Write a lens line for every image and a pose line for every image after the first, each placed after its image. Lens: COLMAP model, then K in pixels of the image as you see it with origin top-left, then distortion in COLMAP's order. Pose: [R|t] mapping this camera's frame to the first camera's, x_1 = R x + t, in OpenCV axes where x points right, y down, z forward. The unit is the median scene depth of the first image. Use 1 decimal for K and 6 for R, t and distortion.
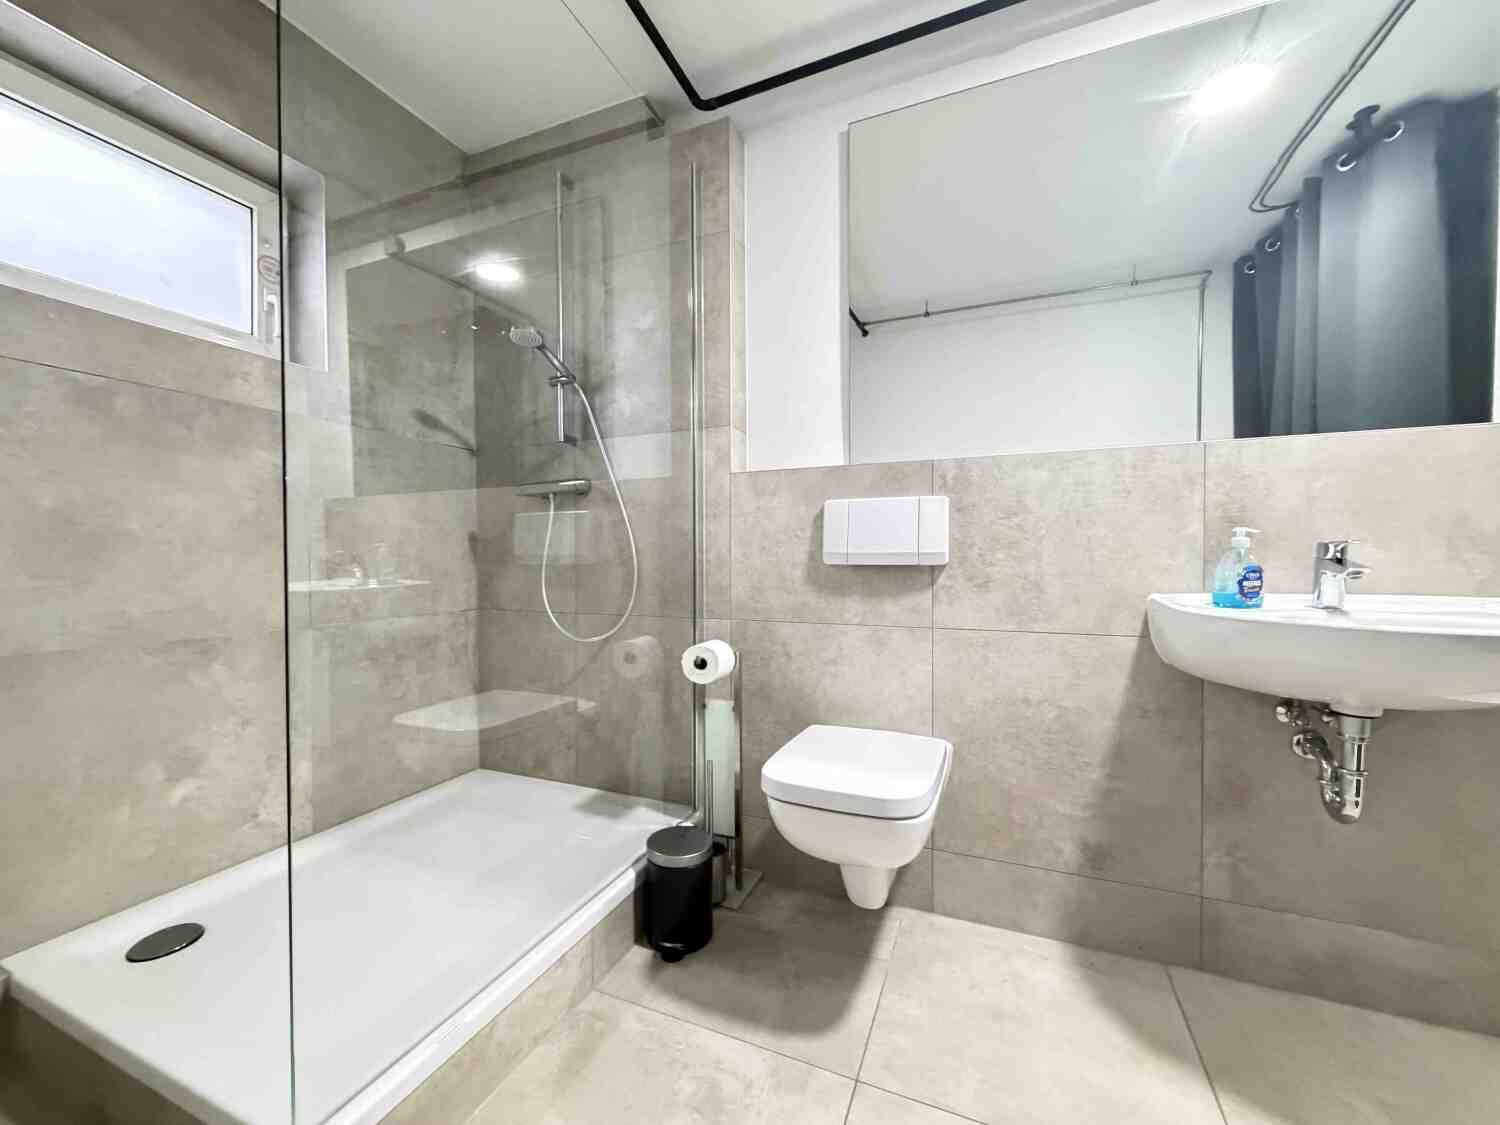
lens RADIAL K [[599.5, 0, 747.8], [0, 599.5, 558.7], [0, 0, 1]] dist [-0.000516, 0.000266]
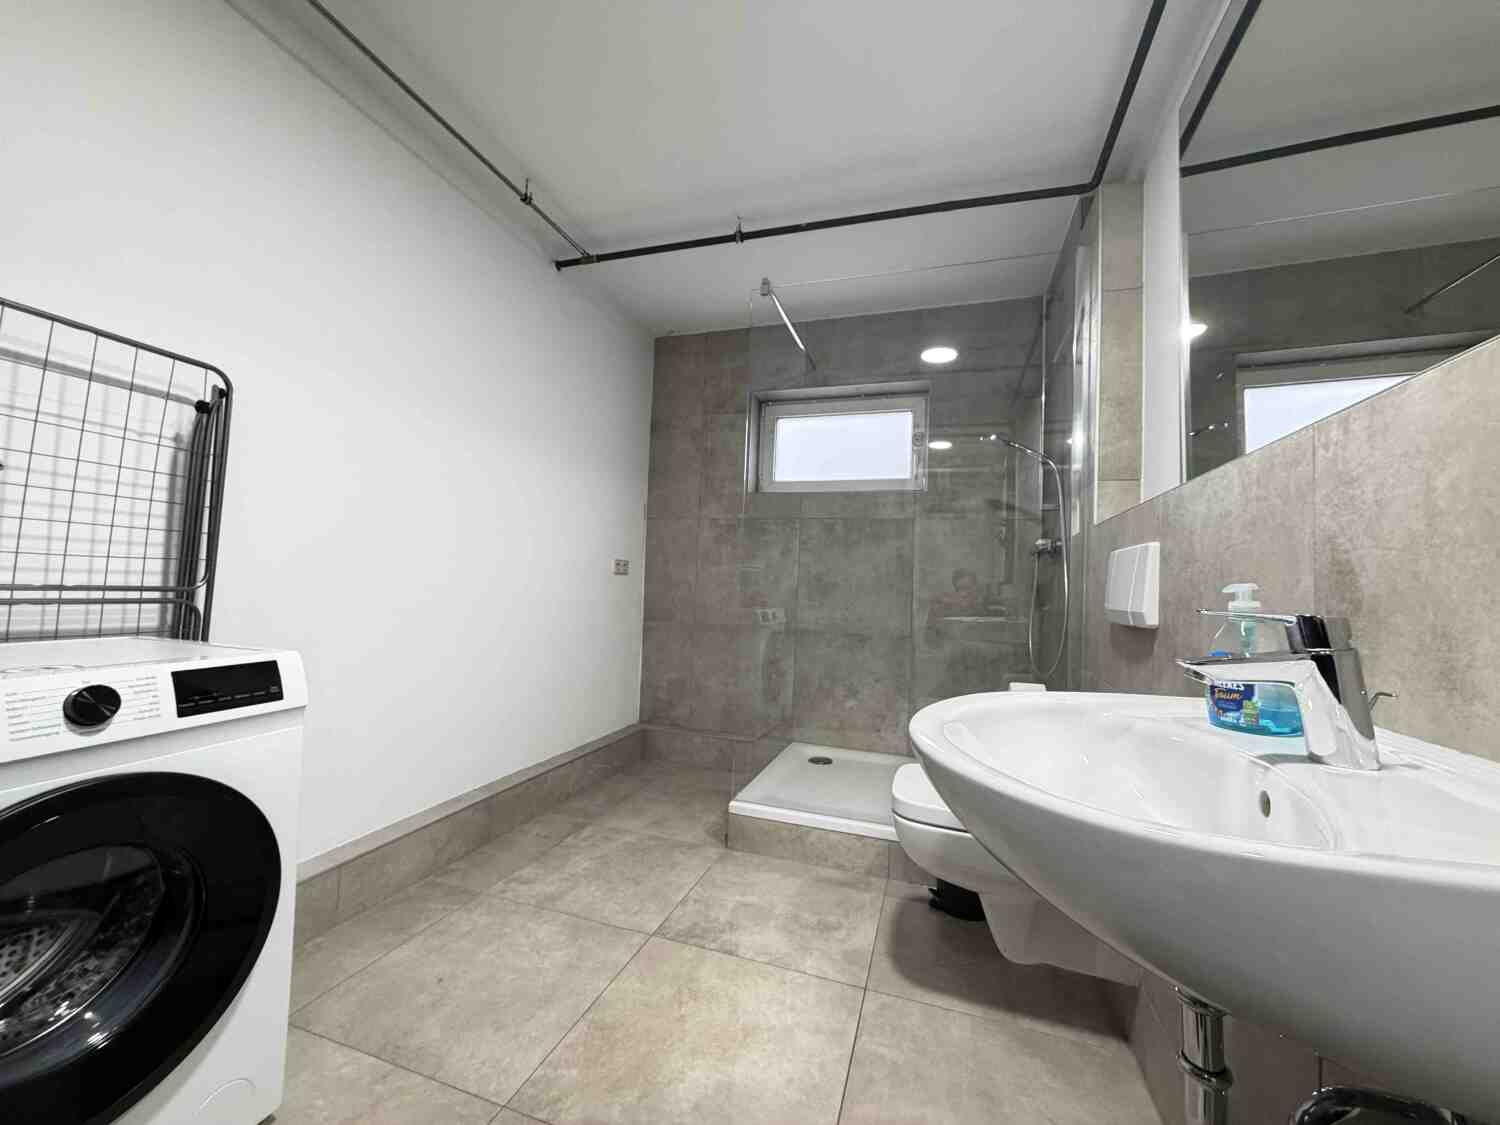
lens RADIAL K [[599.5, 0, 747.8], [0, 599.5, 558.7], [0, 0, 1]] dist [-0.000516, 0.000266]
pose [[0.086195, -0.036100, -0.995624, 1.235800], [-0.045275, 0.998169, -0.040111, -0.029765], [0.995249, 0.048534, 0.084403, 0.455682]]
